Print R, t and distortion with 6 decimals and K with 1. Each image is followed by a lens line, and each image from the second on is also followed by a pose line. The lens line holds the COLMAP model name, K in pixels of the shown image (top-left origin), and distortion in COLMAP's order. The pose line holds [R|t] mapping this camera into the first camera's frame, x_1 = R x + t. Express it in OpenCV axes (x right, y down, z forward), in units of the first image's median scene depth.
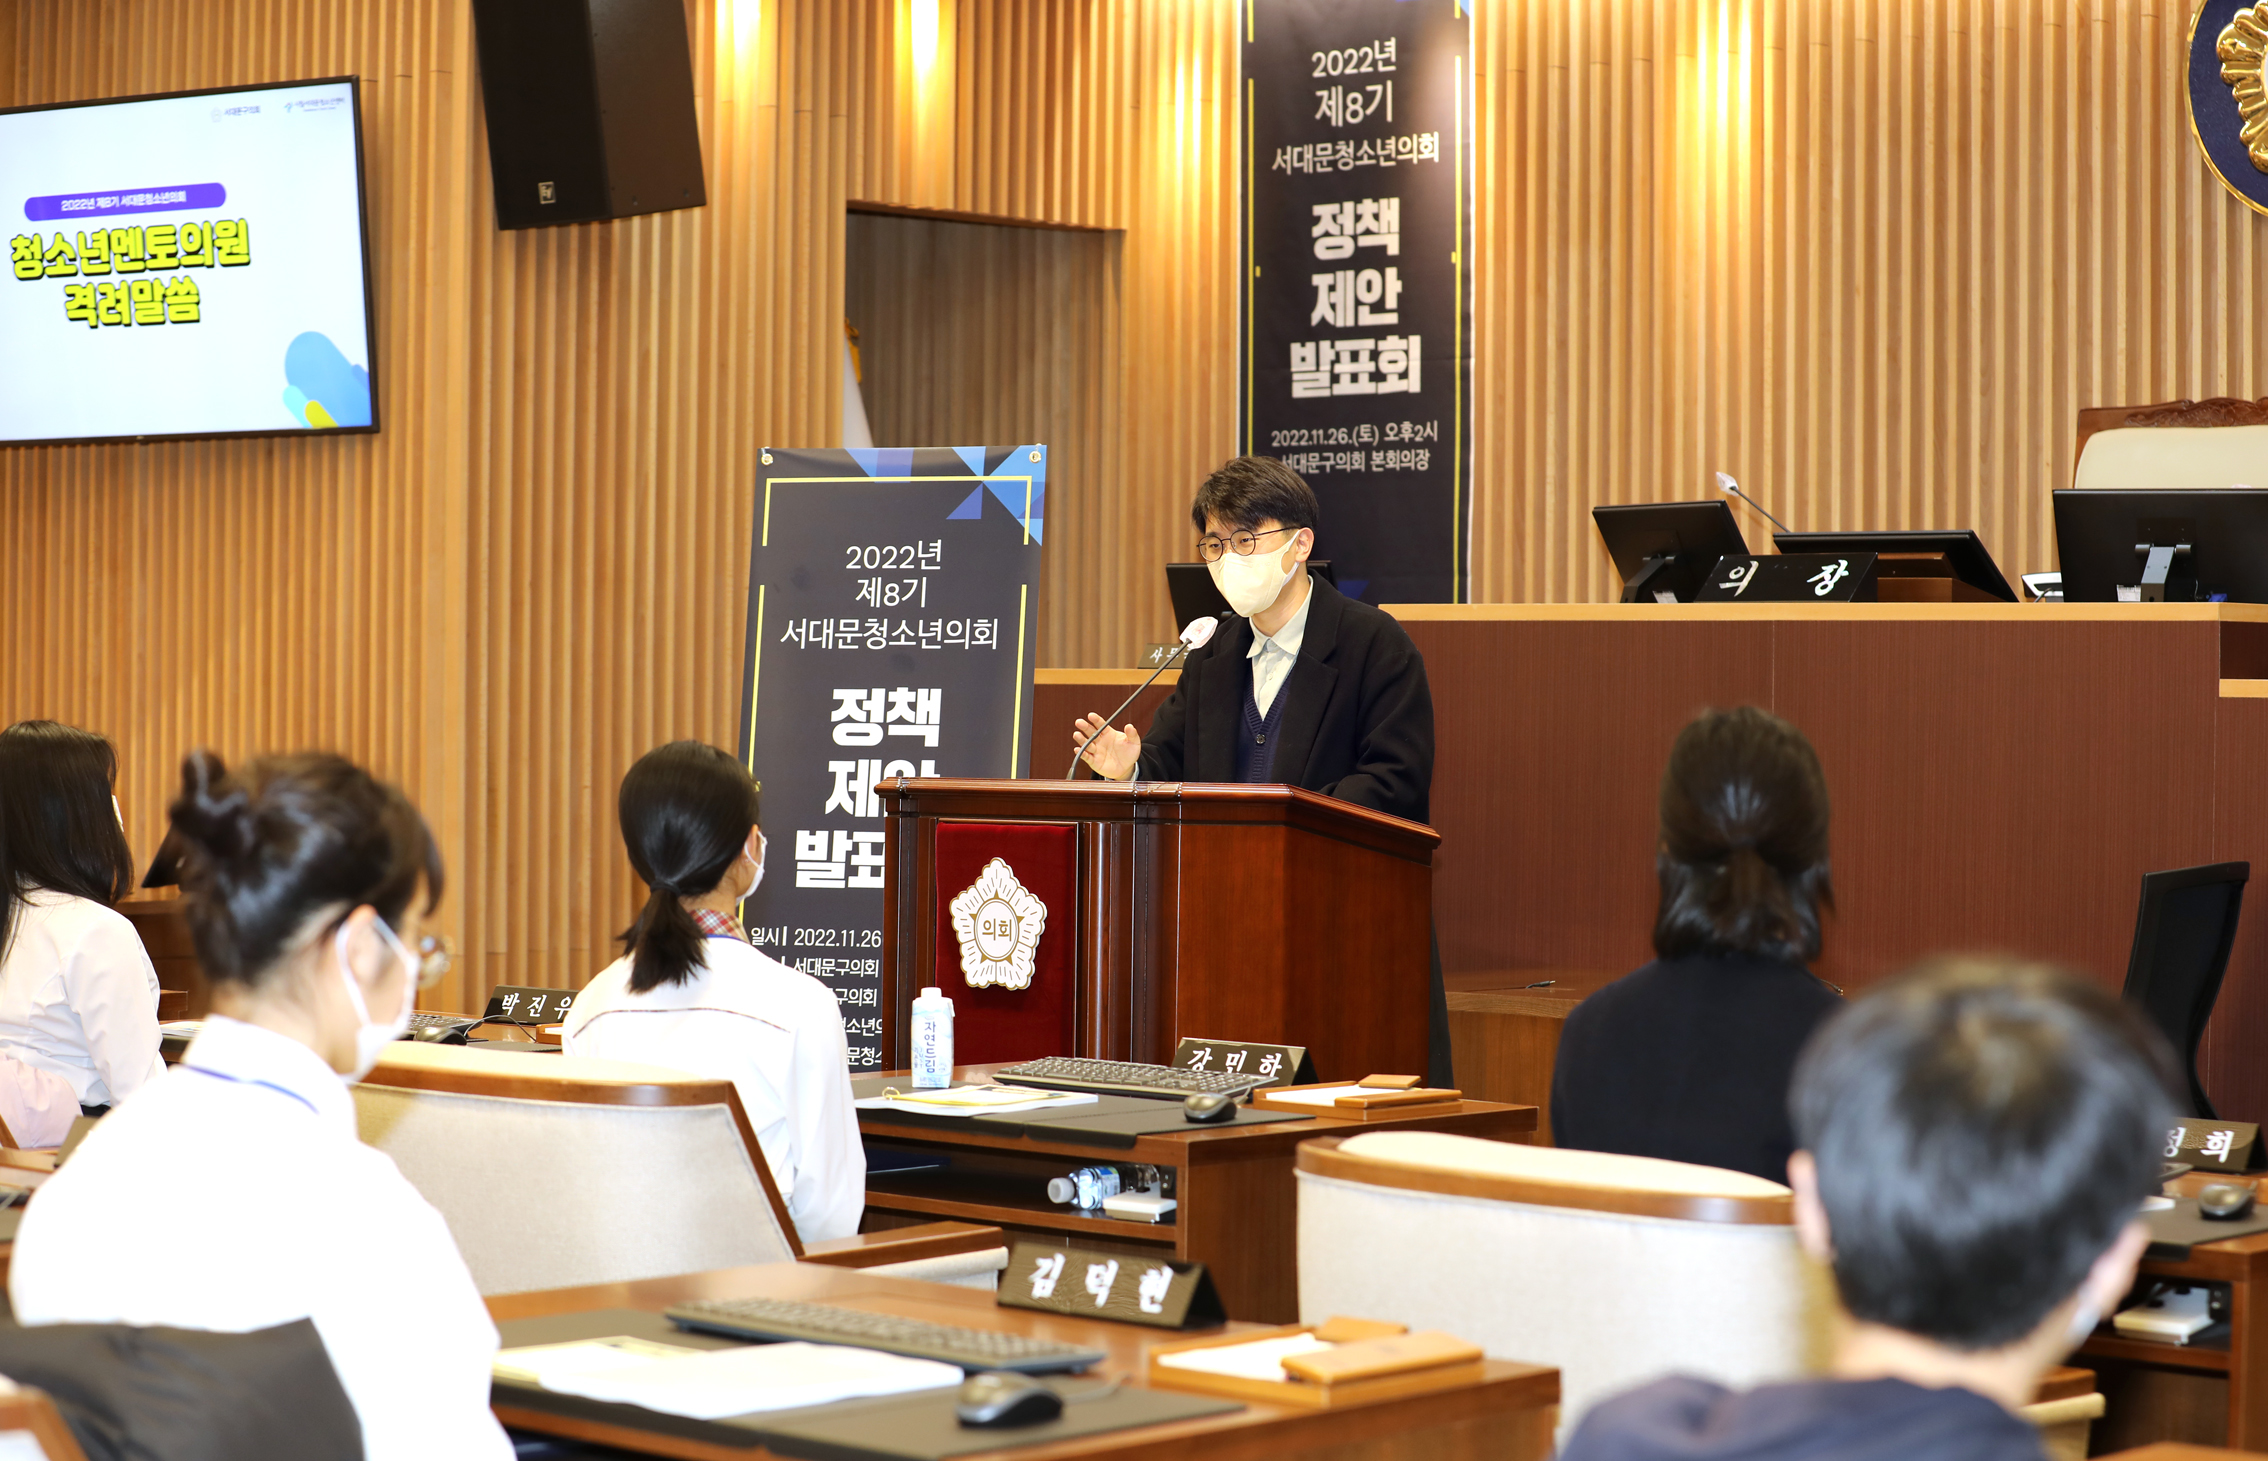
lens RADIAL K [[4771.5, 0, 1130.3], [0, 4771.5, 799.5], [0, 0, 1]] dist [-0.310282, 0.104733]
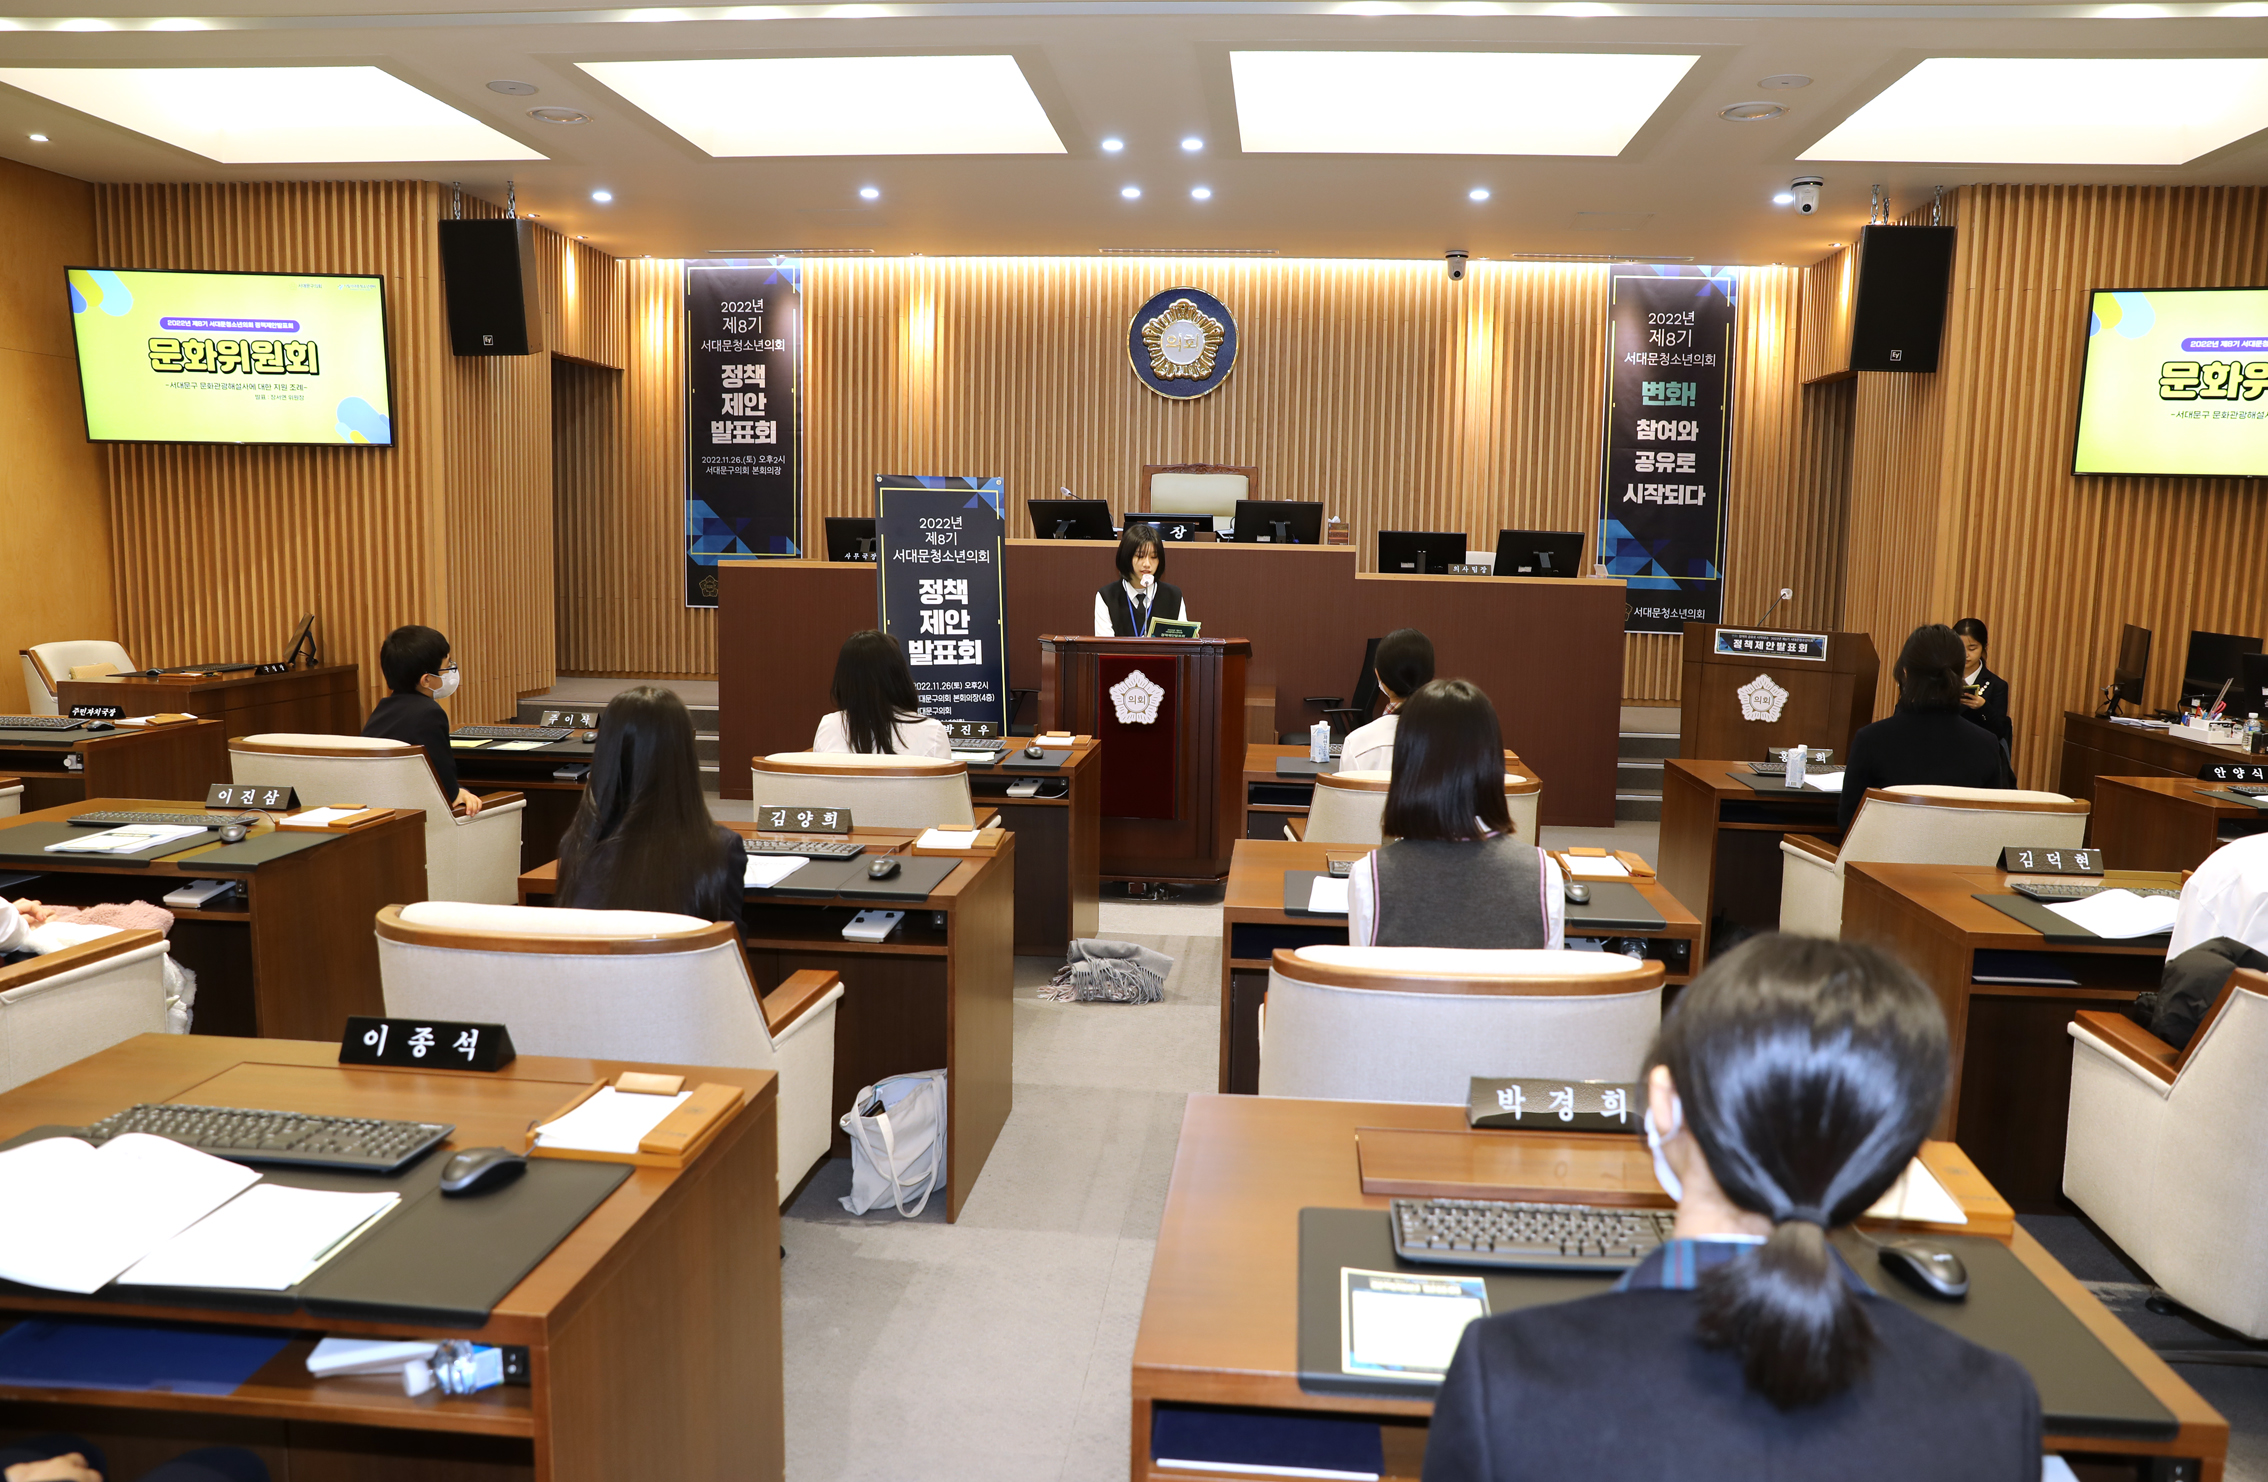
lens RADIAL K [[1594.1, 0, 1151.7], [0, 1594.1, 740.7], [0, 0, 1]] dist [-0.114376, 0.093313]
pose [[0.792110, -0.068036, 0.606575, -0.450182], [0.002567, 0.994131, 0.108154, -0.028648], [-0.610373, -0.084113, 0.787635, 0.308592]]
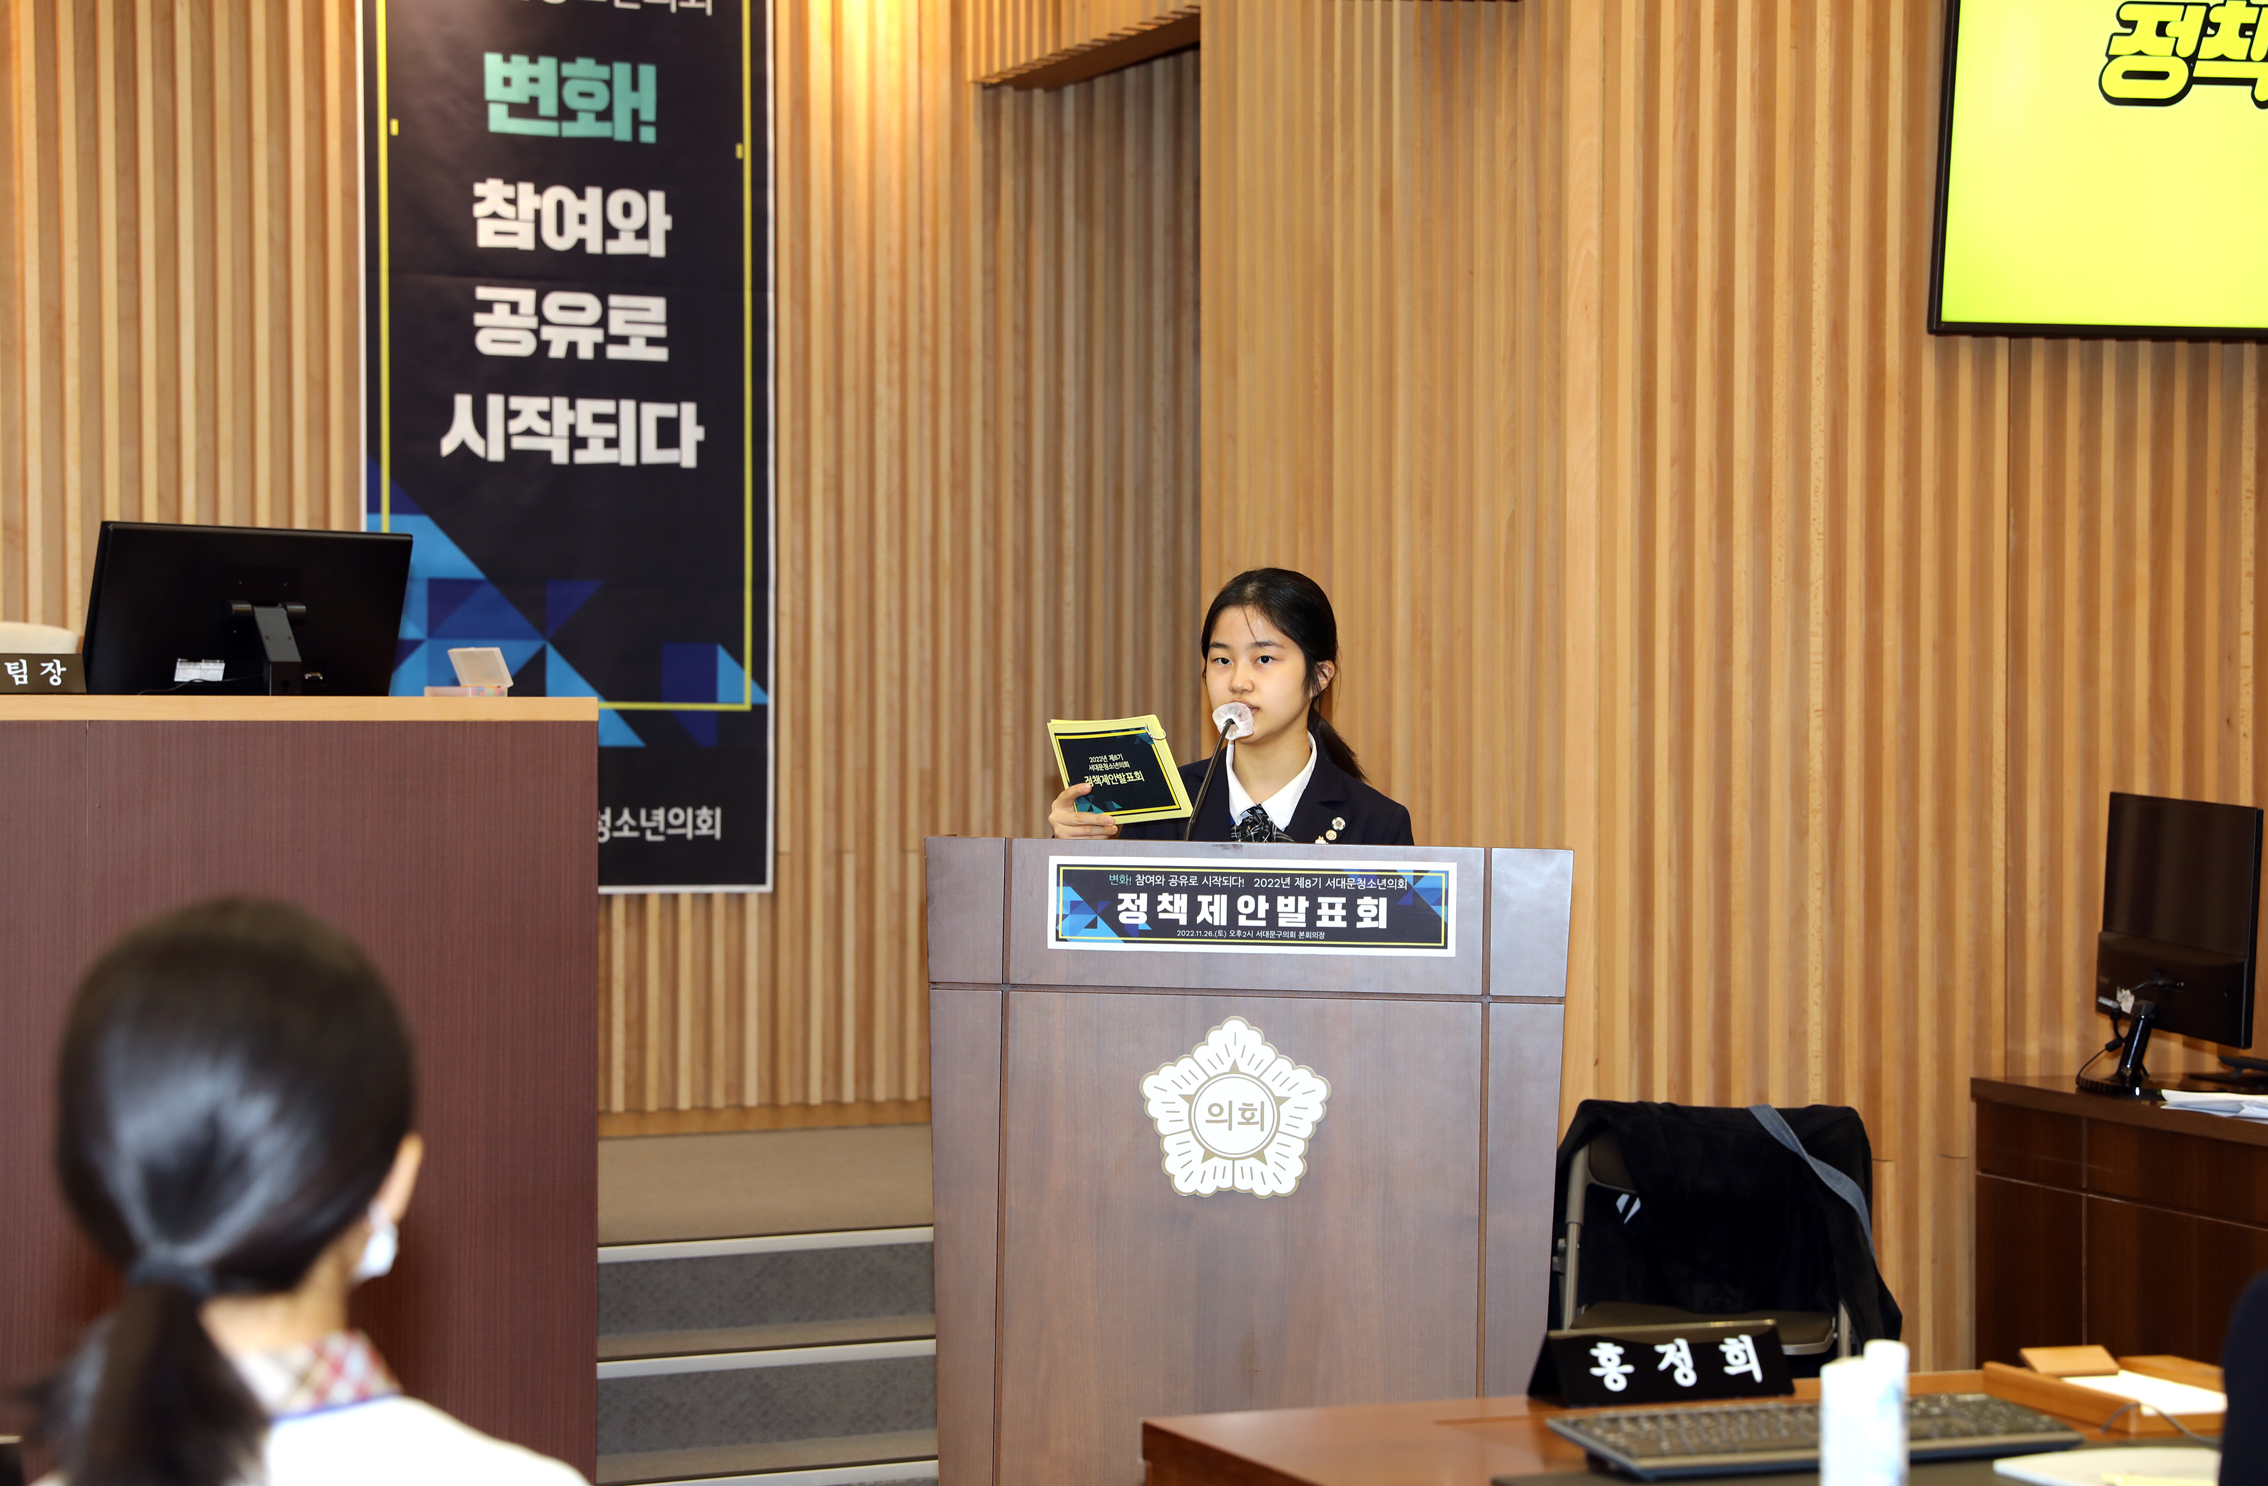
lens RADIAL K [[4272.1, 0, 1134.0], [0, 4272.1, 743.0], [0, 0, 1]] dist [0.203111, 0.088669]
pose [[0.384409, -0.016033, 0.923024, -0.261696], [0.023870, 0.999687, 0.007423, -0.017281], [-0.922854, 0.019179, 0.384672, 0.533999]]
